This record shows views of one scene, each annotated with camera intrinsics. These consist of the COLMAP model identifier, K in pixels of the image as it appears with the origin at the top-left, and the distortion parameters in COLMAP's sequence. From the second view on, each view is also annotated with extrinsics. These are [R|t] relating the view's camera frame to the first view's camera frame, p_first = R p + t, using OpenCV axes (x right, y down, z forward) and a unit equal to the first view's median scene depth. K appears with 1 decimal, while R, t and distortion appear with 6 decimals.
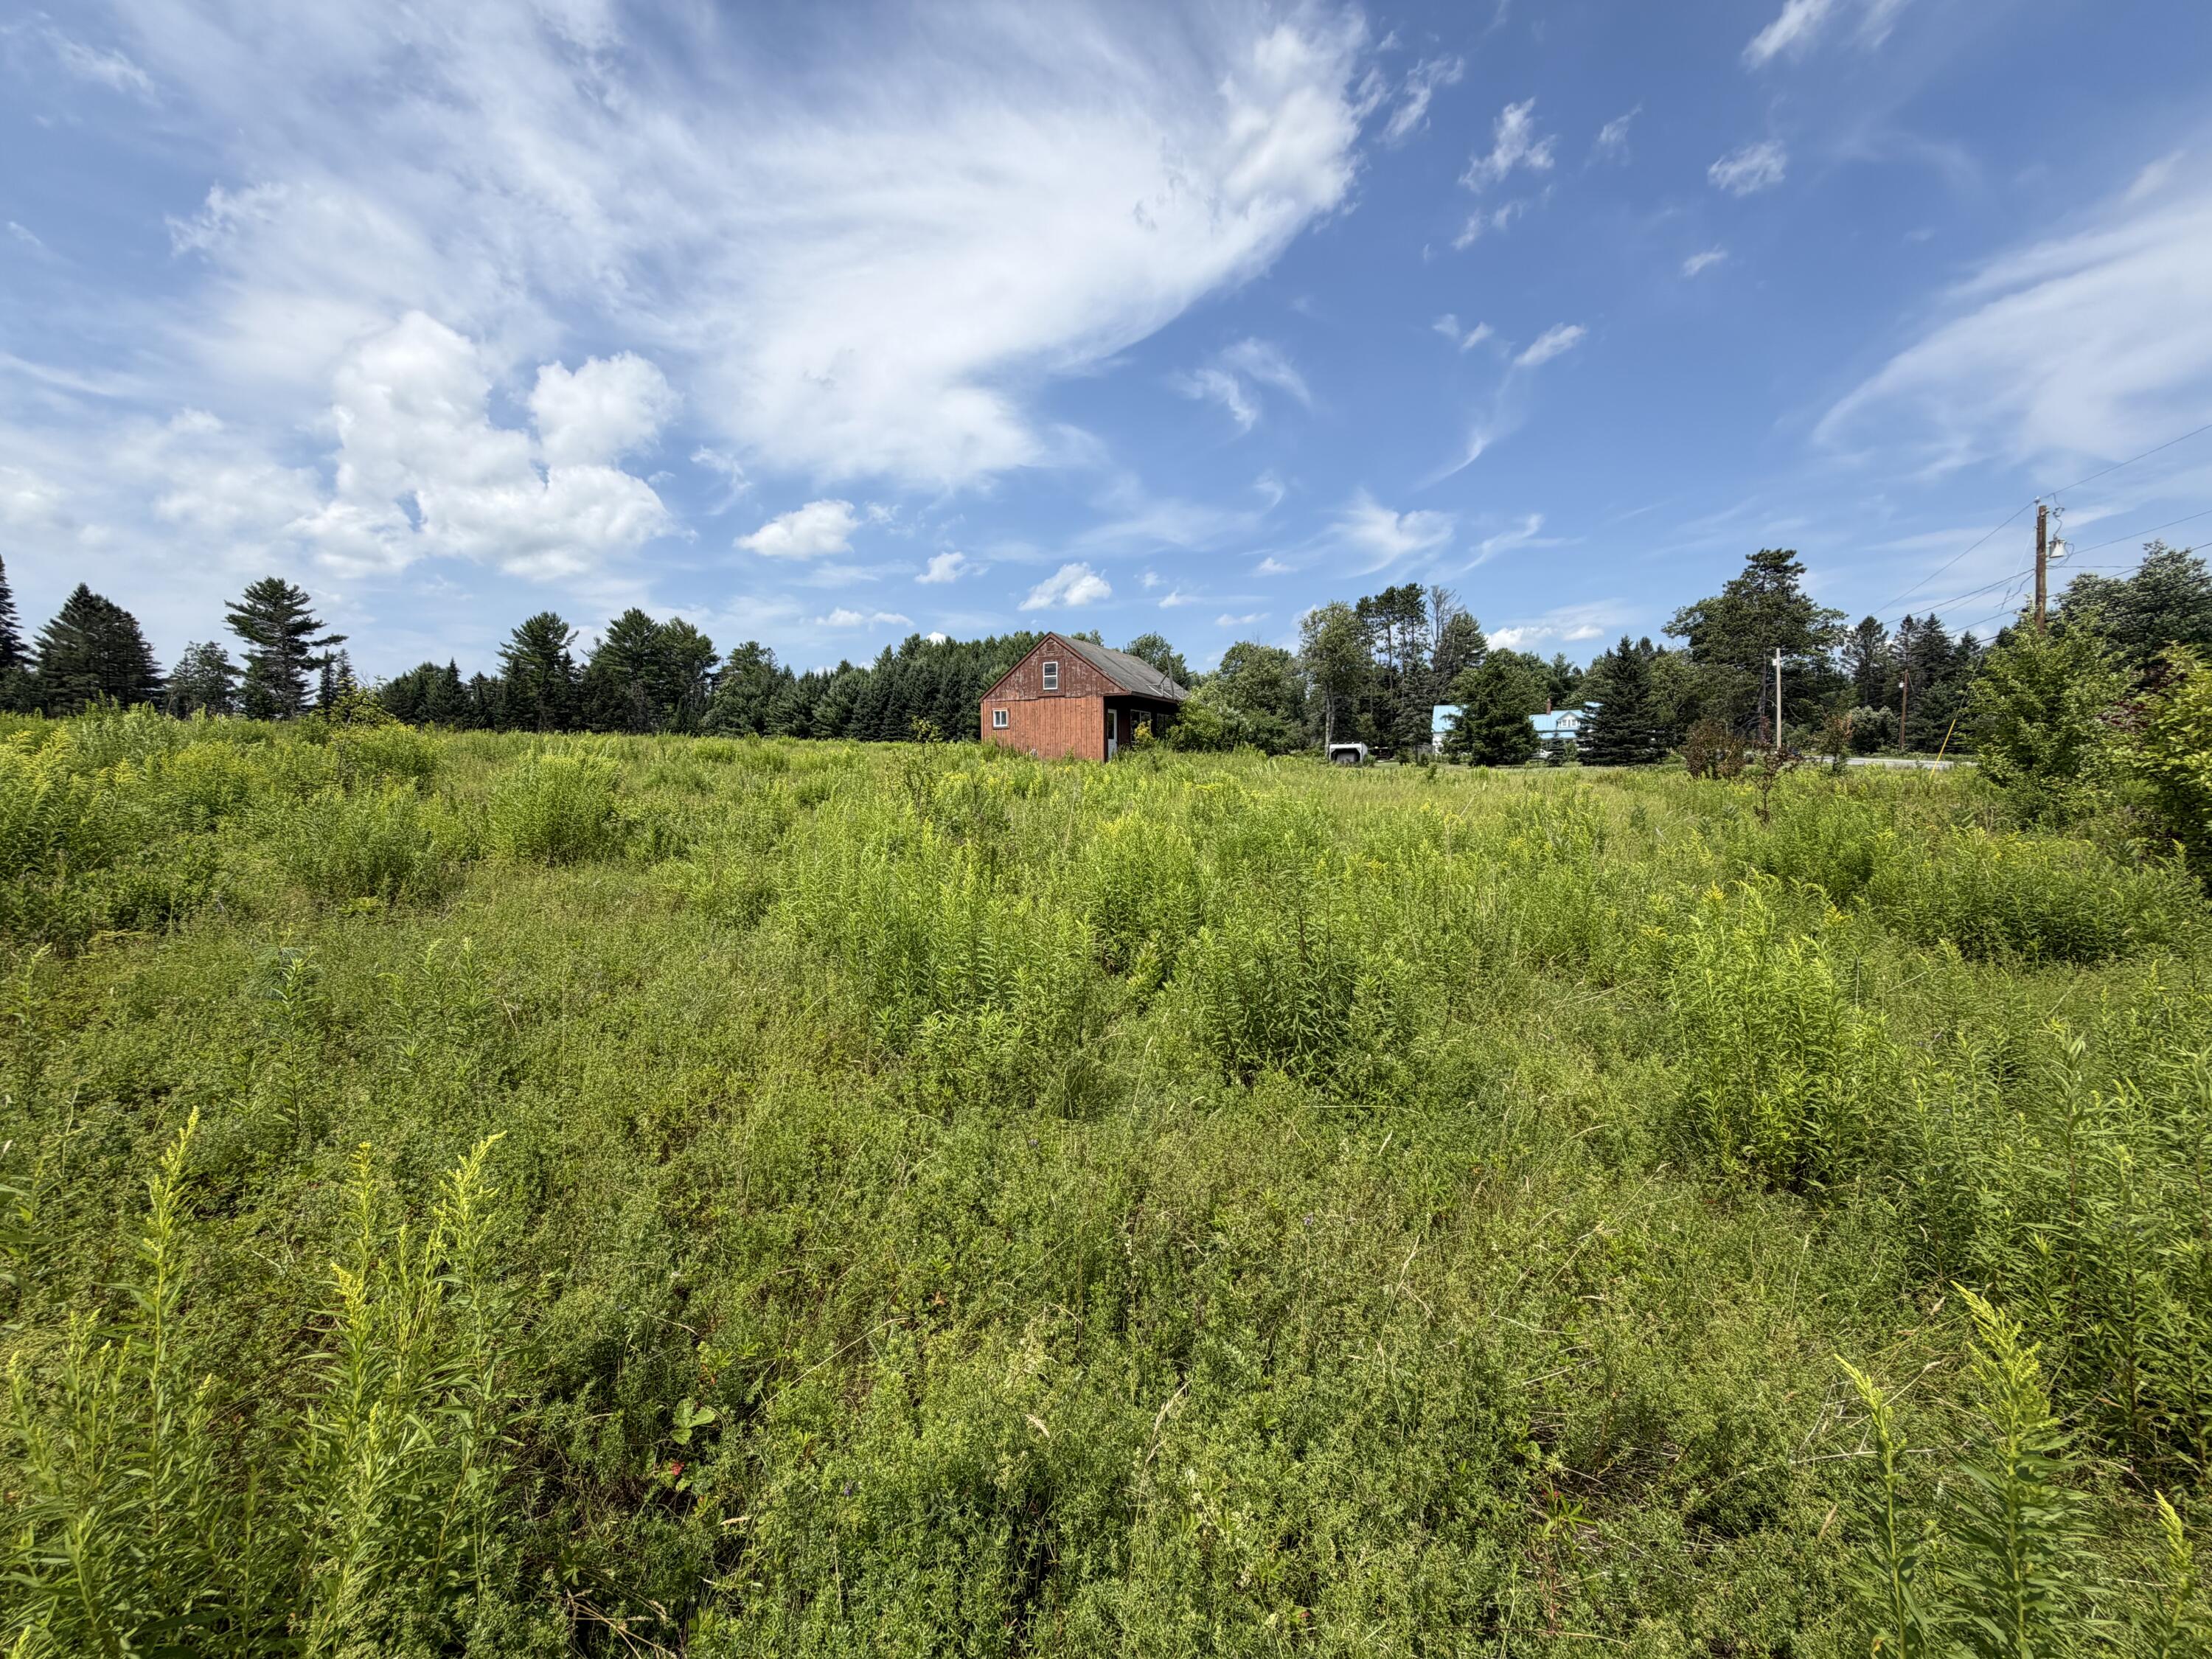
lens RADIAL K [[877.5, 0, 1106.2], [0, 877.5, 827.3], [0, 0, 1]] dist [-0.001092, 0.000057]
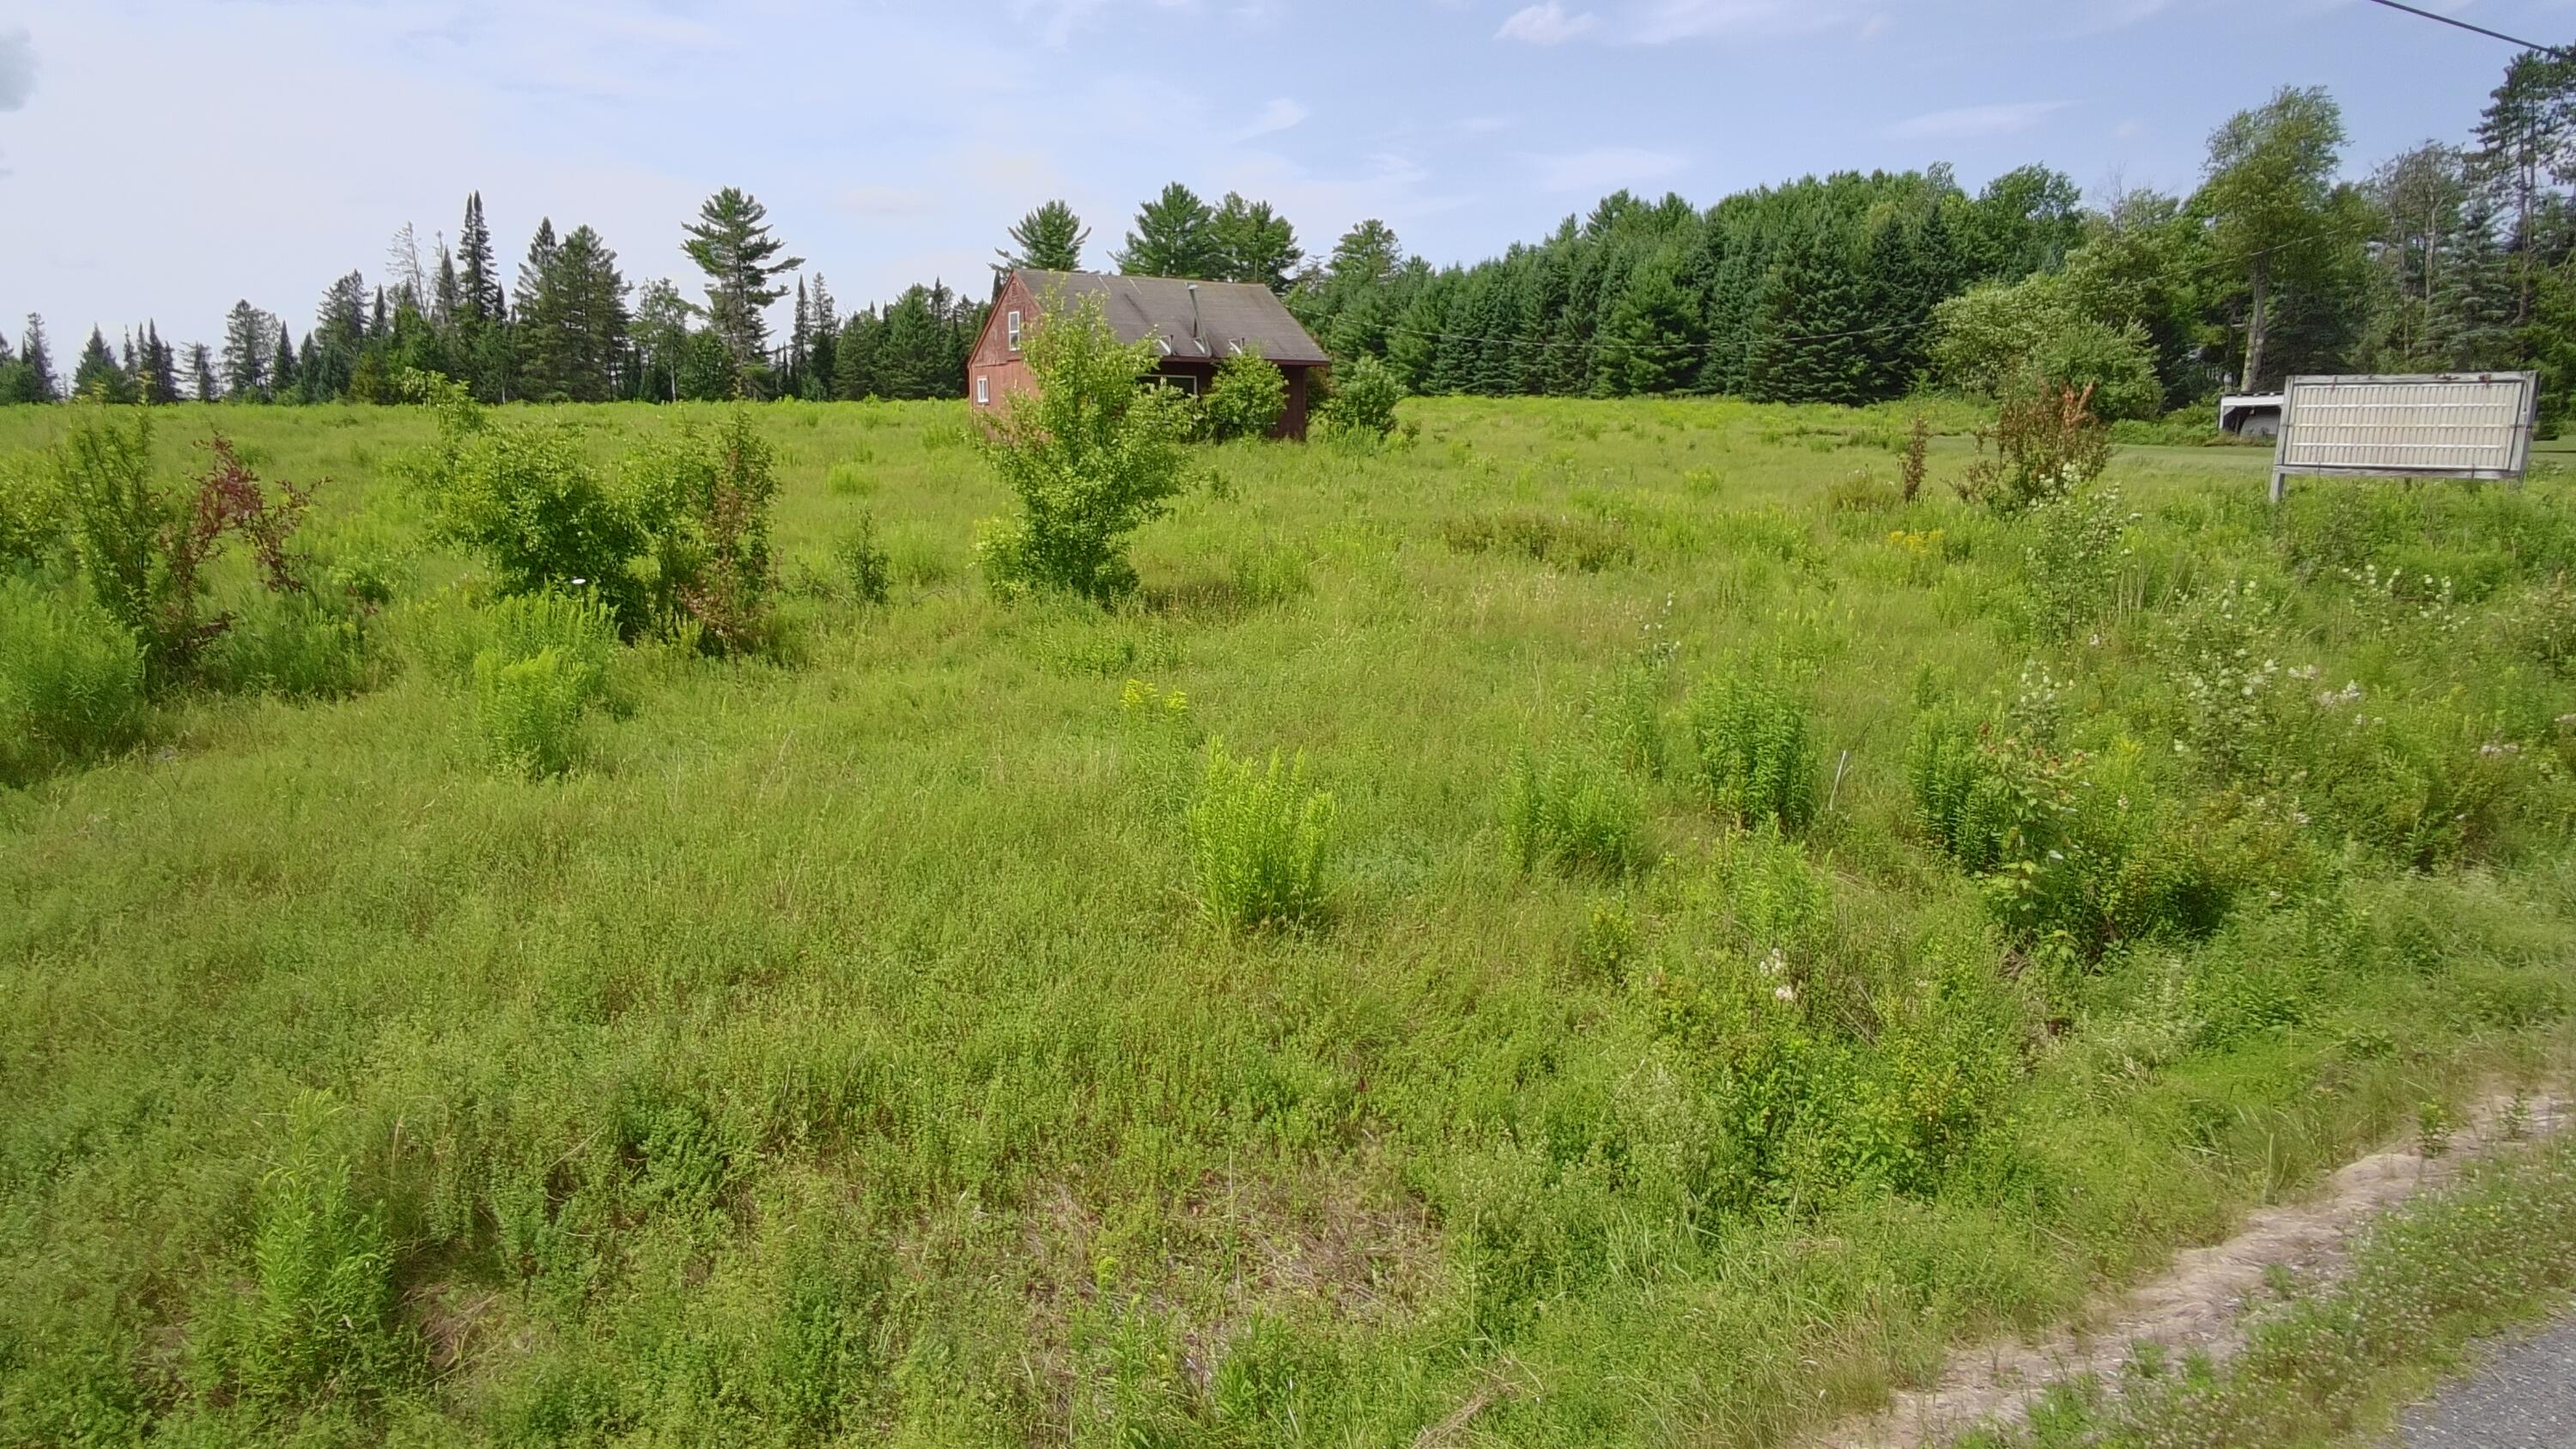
lens RADIAL K [[1581.2, 0, 1293.5], [0, 1581.2, 724.6], [0, 0, 1]] dist [-0.049466, 0.025207]
pose [[0.870946, 0.092599, -0.482575, 0.167885], [-0.034033, 0.991092, 0.128754, -0.006498], [0.490199, -0.095715, 0.866339, -0.004202]]
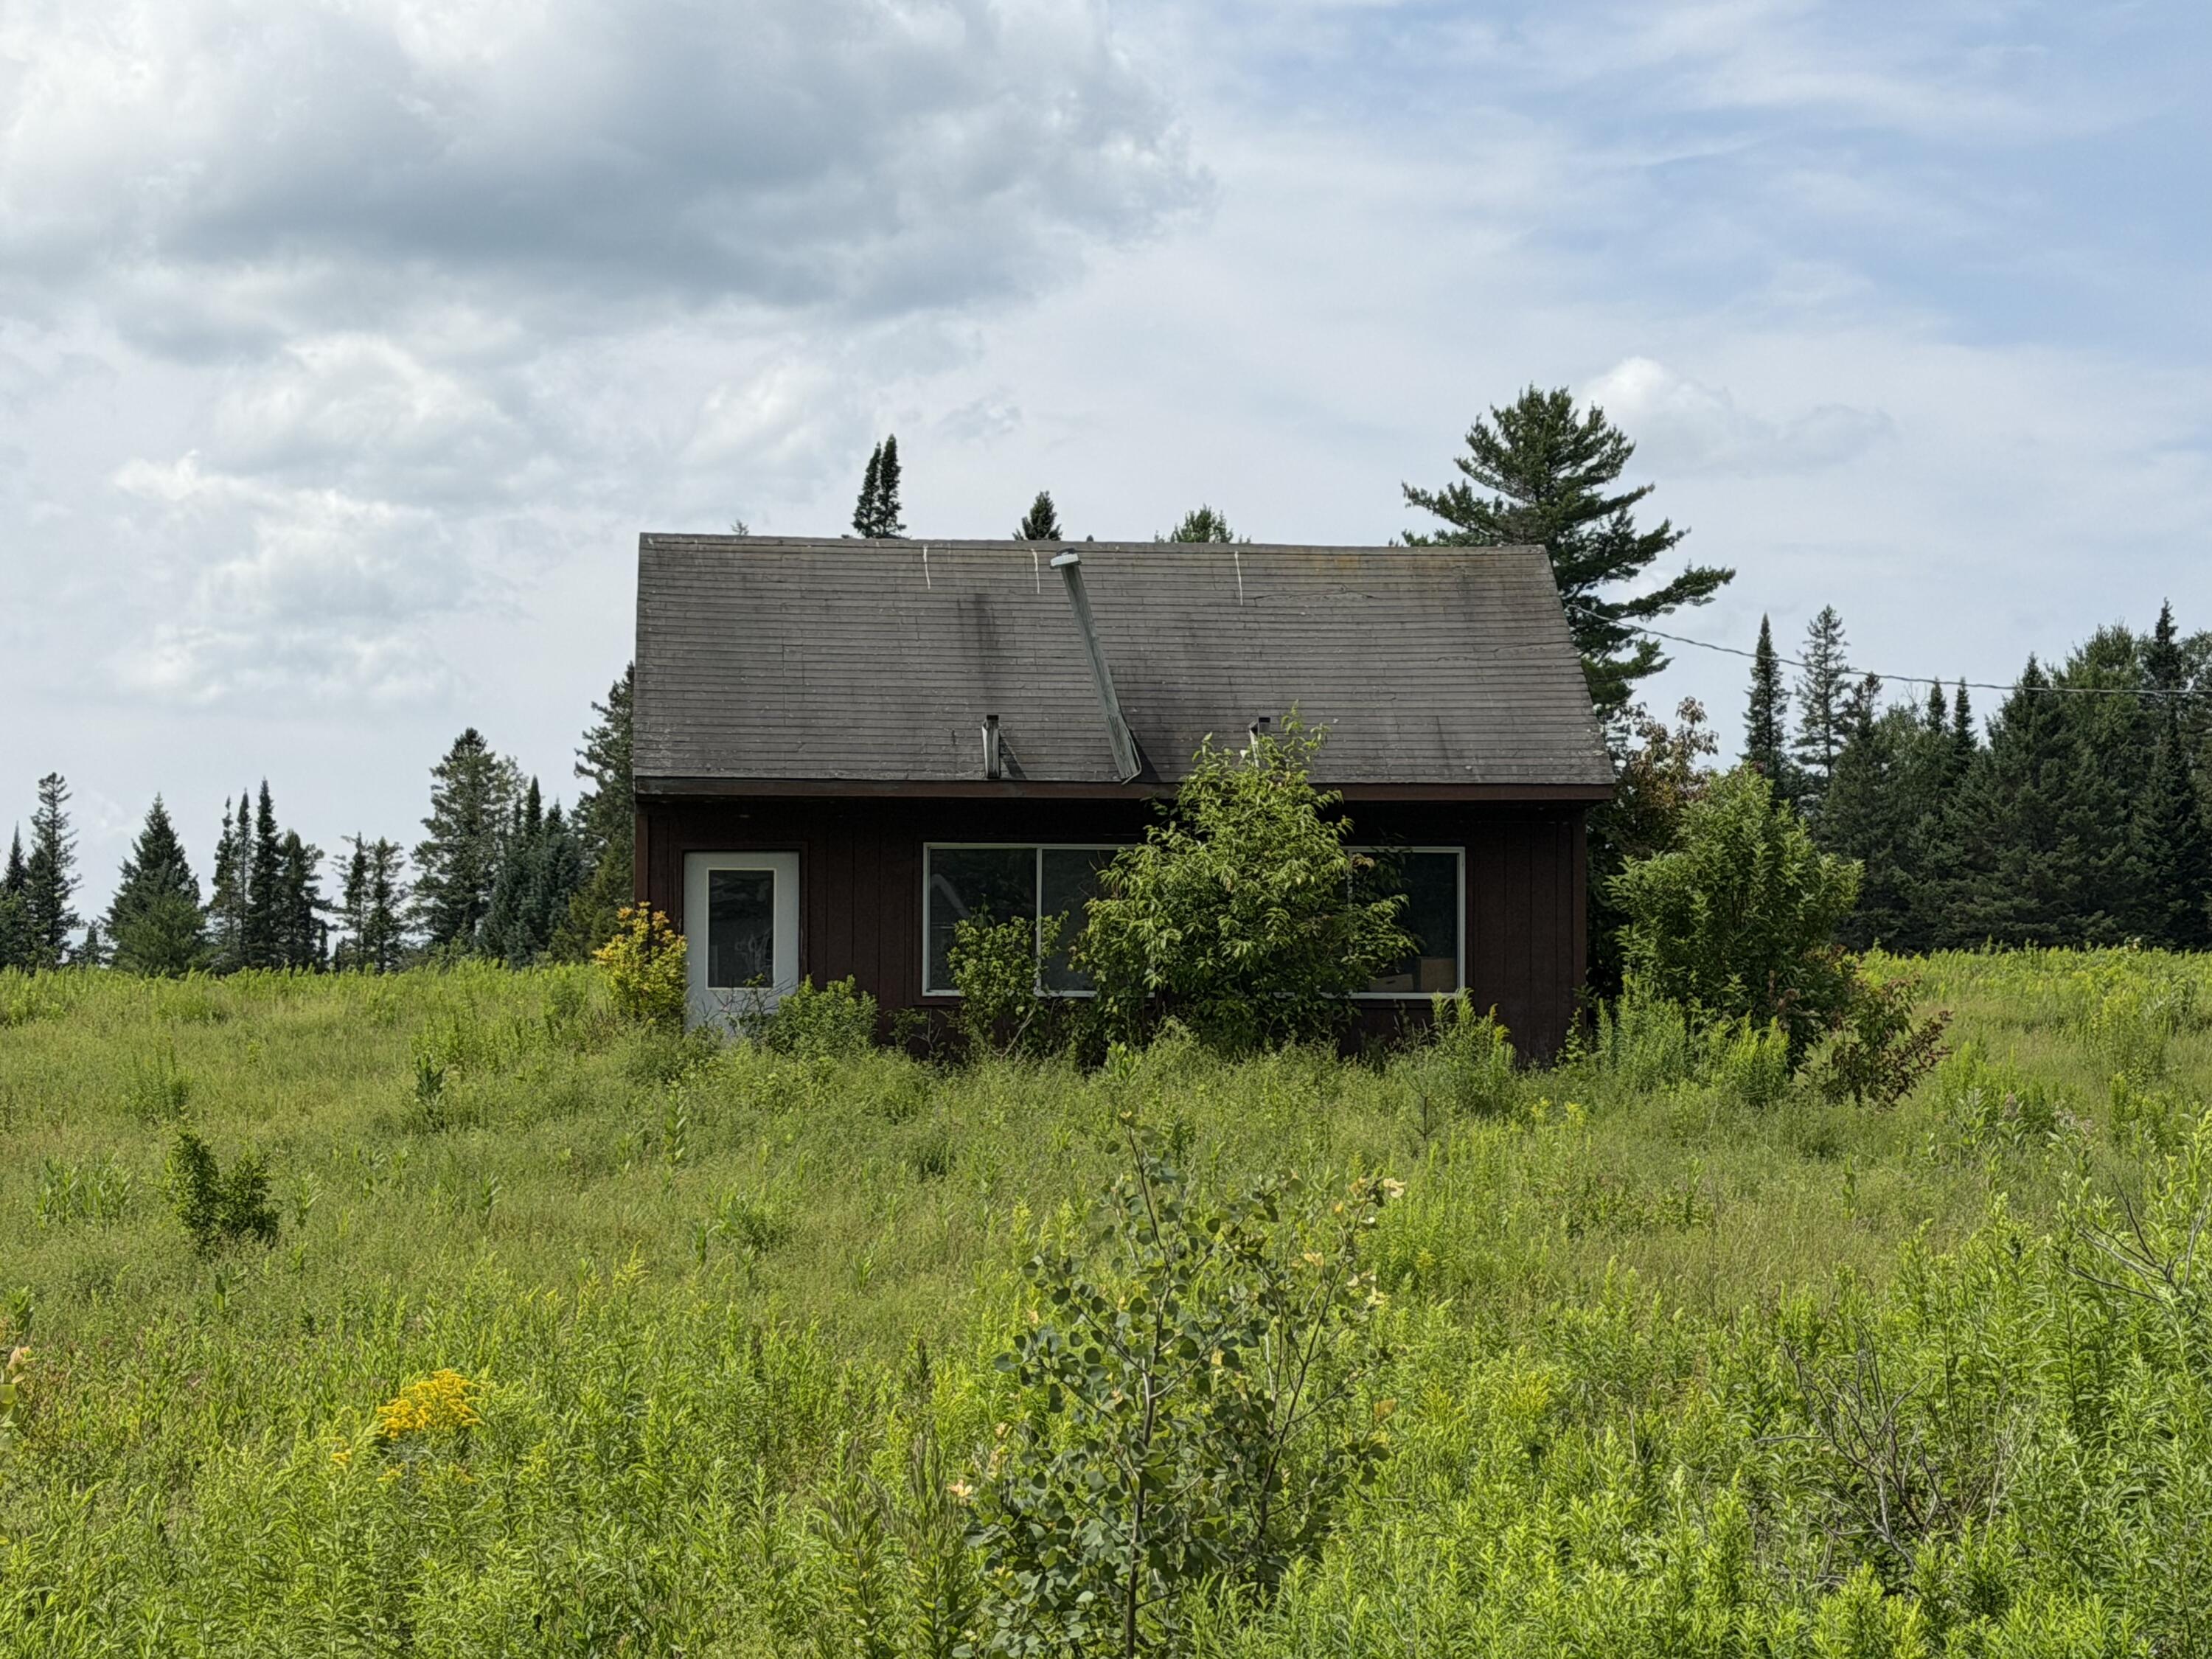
lens RADIAL K [[4683.6, 0, 1114.3], [0, 4683.6, 839.0], [0, 0, 1]] dist [0.089010, 0.000000]
pose [[0.509584, -0.039103, -0.859532, 0.228117], [-0.056505, 0.995289, -0.078779, -0.011224], [0.858563, 0.088713, 0.504975, 0.107120]]
